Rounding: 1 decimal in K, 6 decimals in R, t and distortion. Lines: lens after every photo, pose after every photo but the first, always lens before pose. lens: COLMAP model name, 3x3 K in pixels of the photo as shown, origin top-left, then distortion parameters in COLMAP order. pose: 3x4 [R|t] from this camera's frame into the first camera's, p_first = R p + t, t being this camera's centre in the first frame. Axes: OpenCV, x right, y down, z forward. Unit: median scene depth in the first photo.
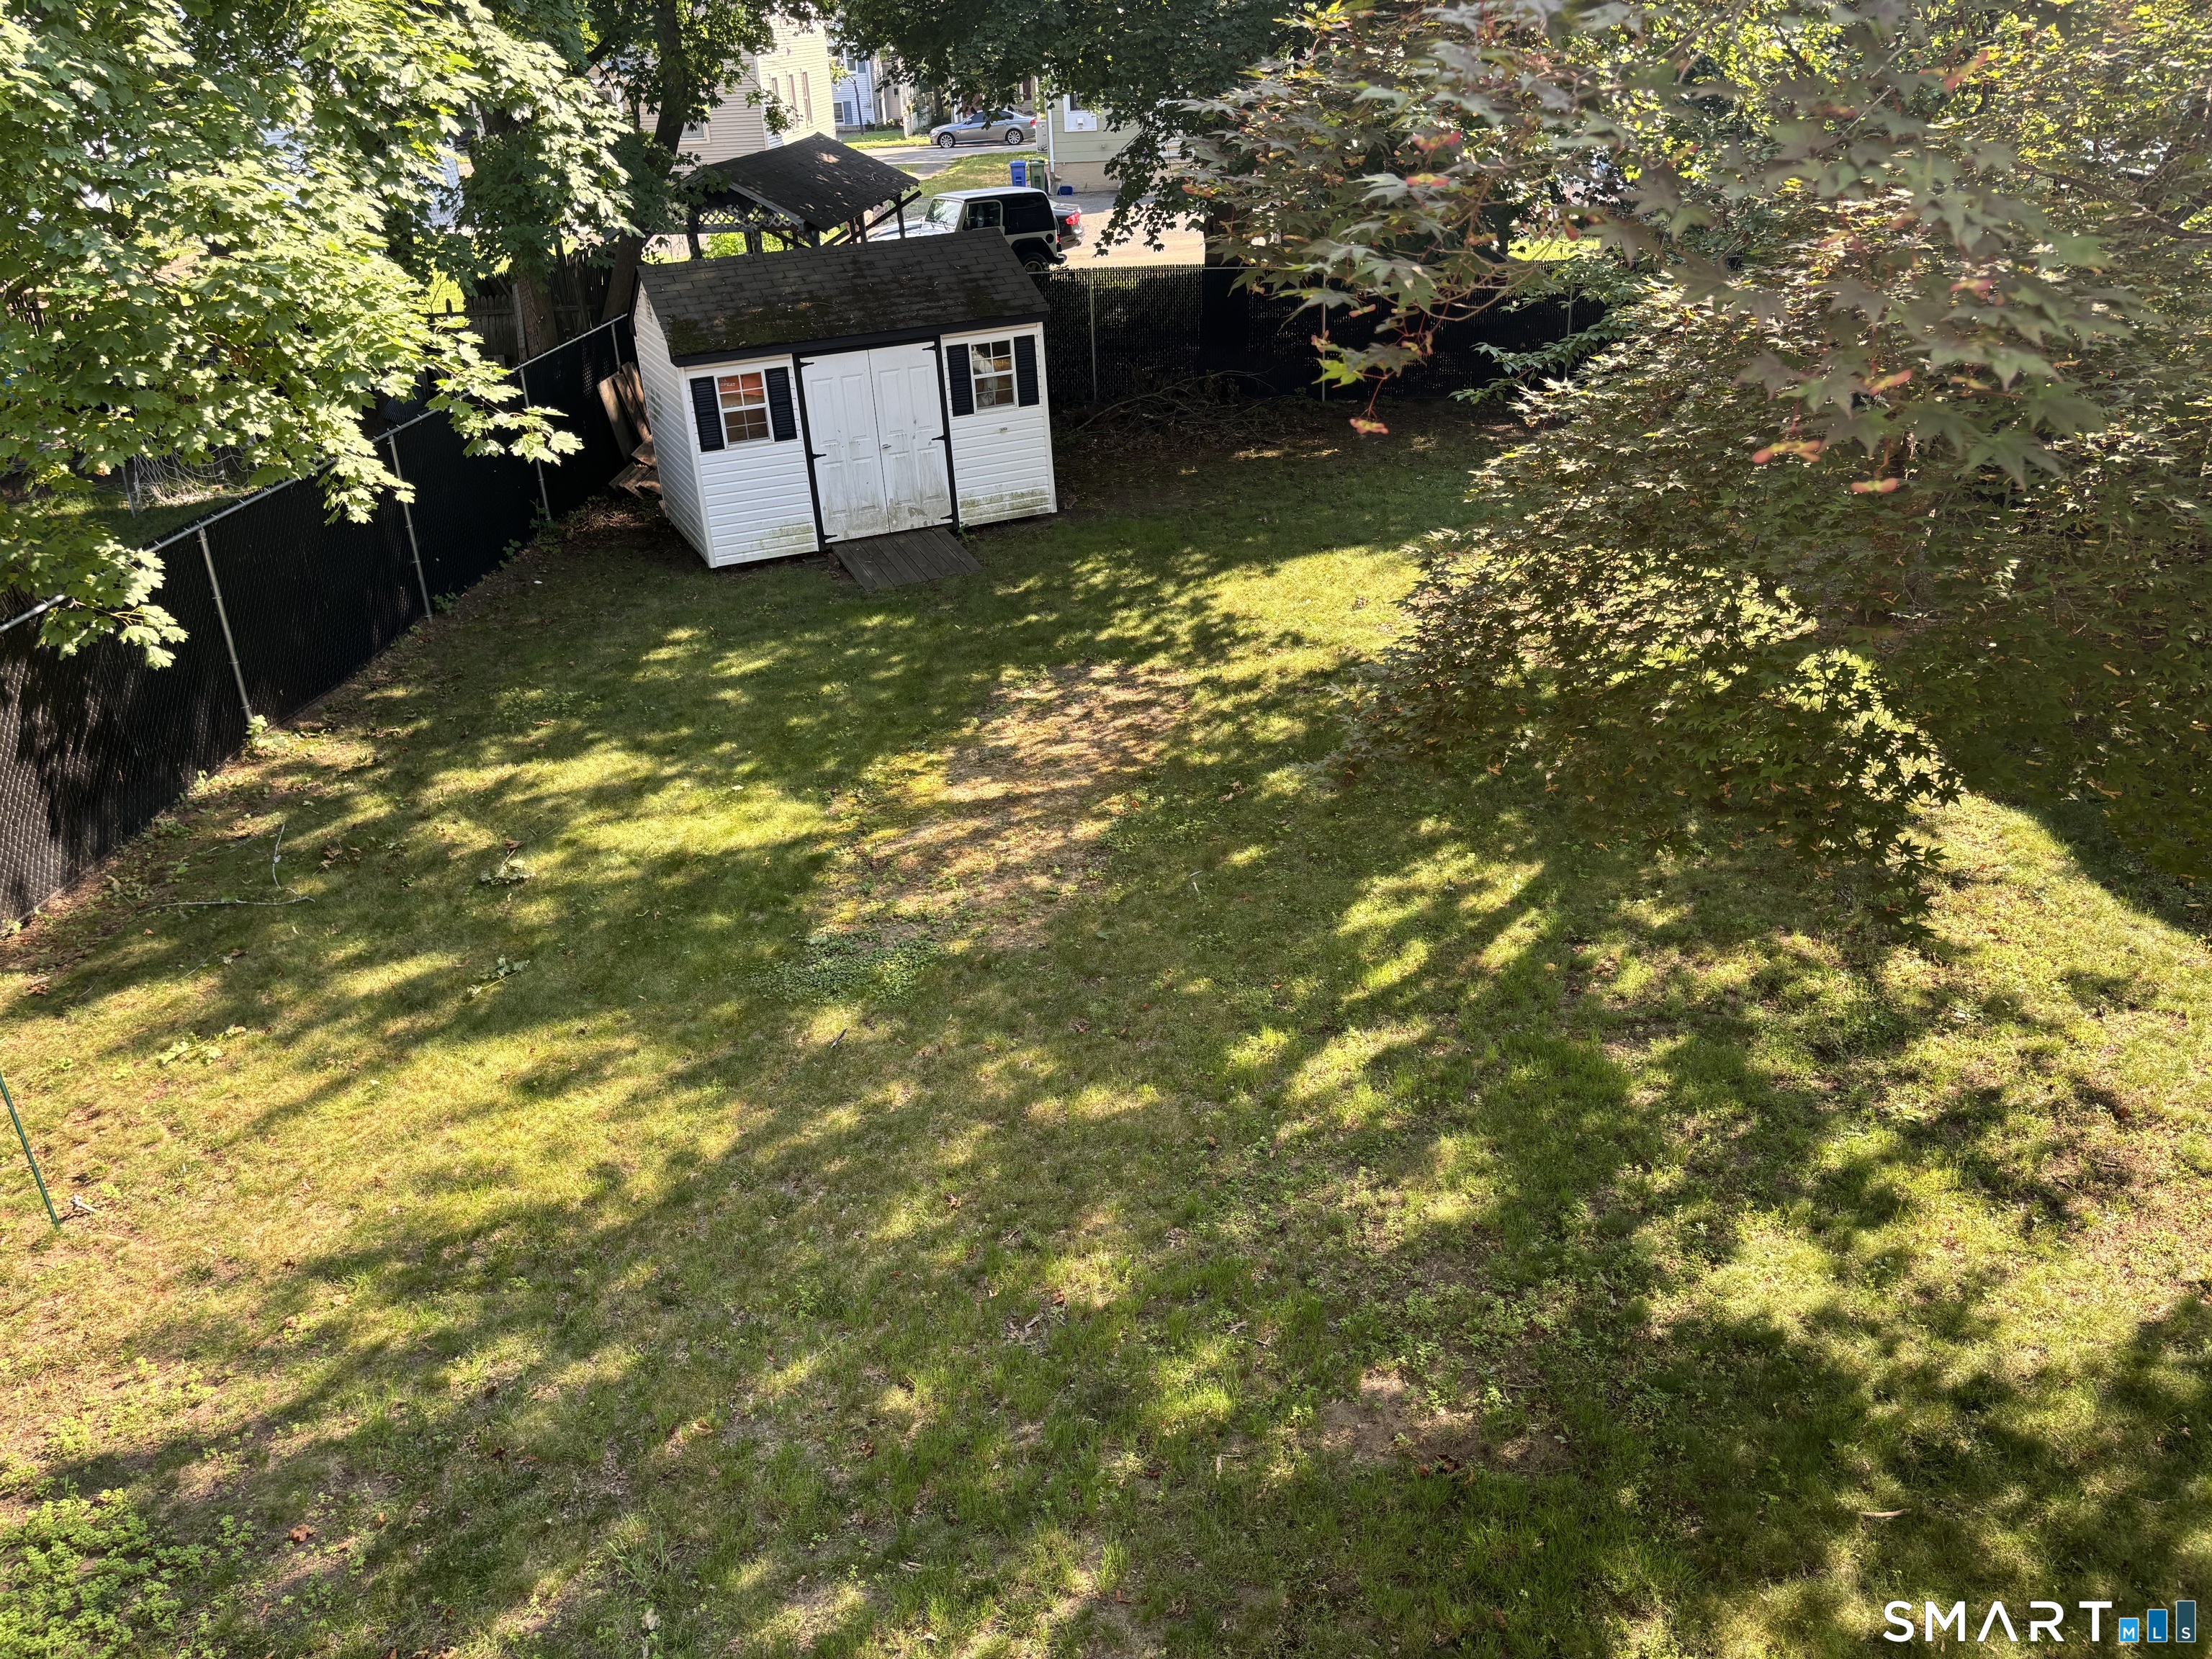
lens RADIAL K [[1833.5, 0, 1106.0], [0, 1833.5, 829.5], [0, 0, 1]] dist [0.134141, -0.094557]
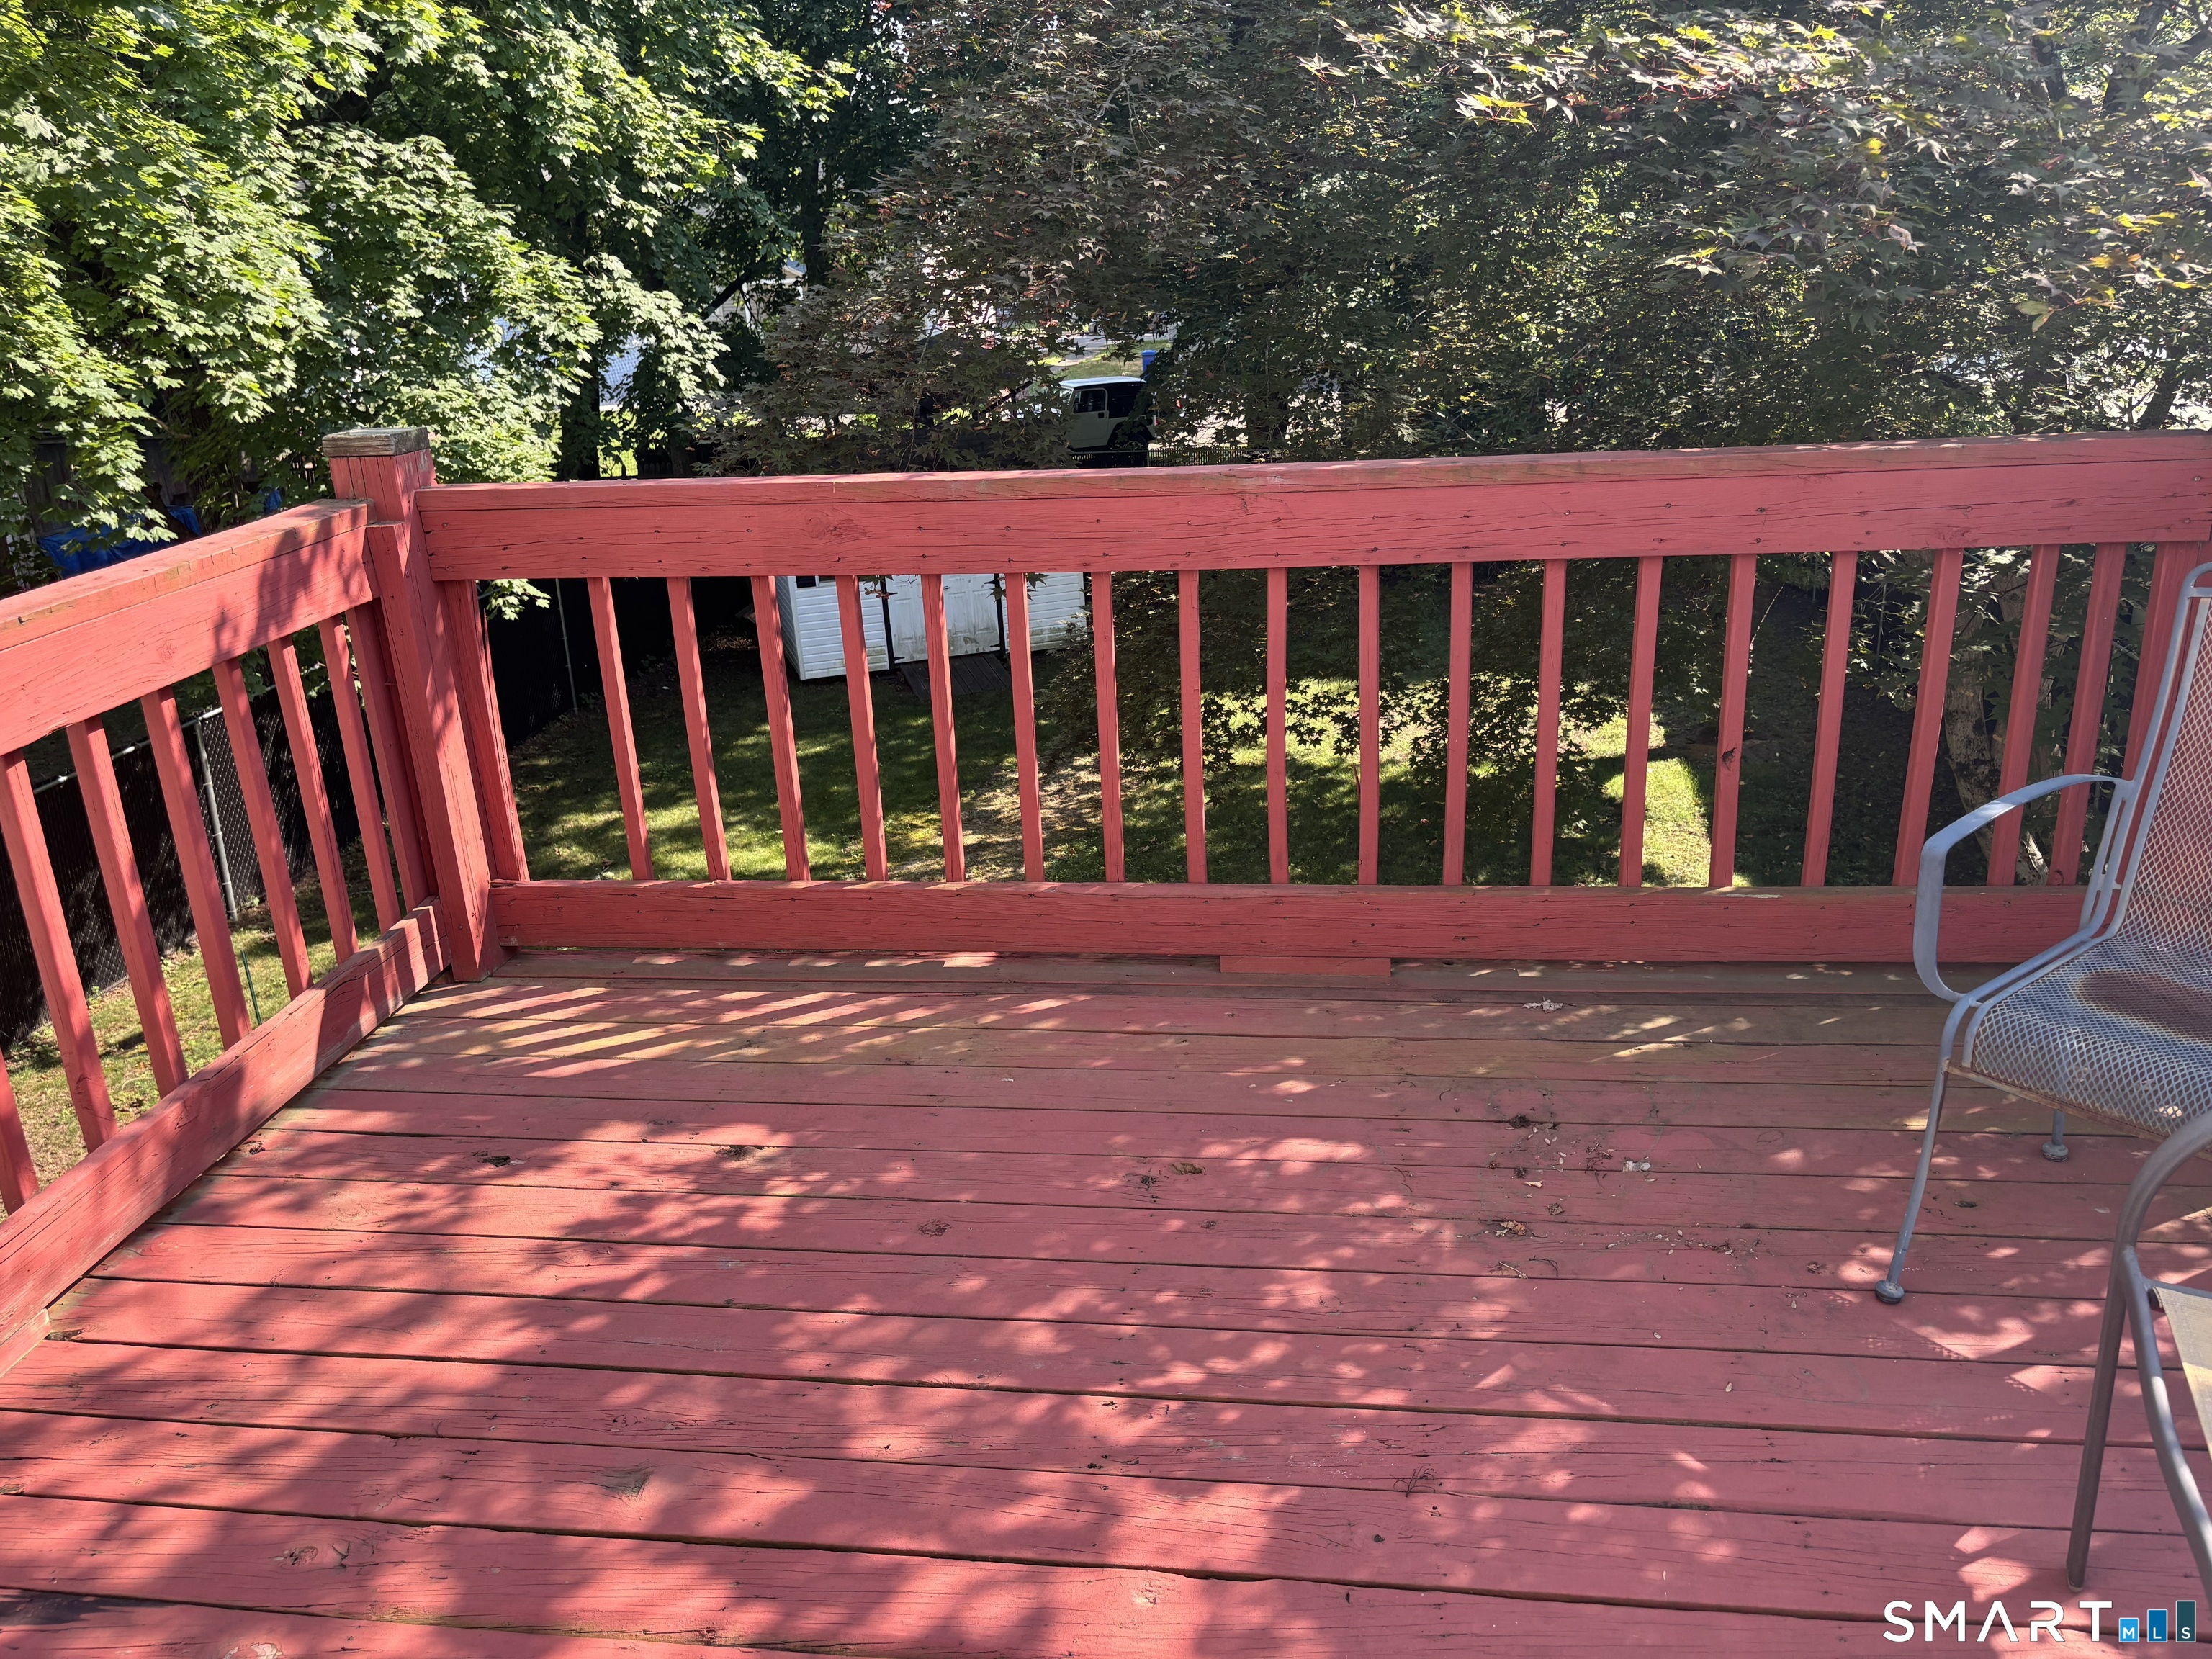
lens RADIAL K [[1681.6, 0, 1106.0], [0, 1681.6, 829.5], [0, 0, 1]] dist [0.030015, -0.024575]
pose [[0.997853, 0.036373, -0.054465, 0.104729], [-0.040052, 0.996878, -0.068044, 0.051991], [0.051820, 0.070080, 0.996195, -0.196829]]
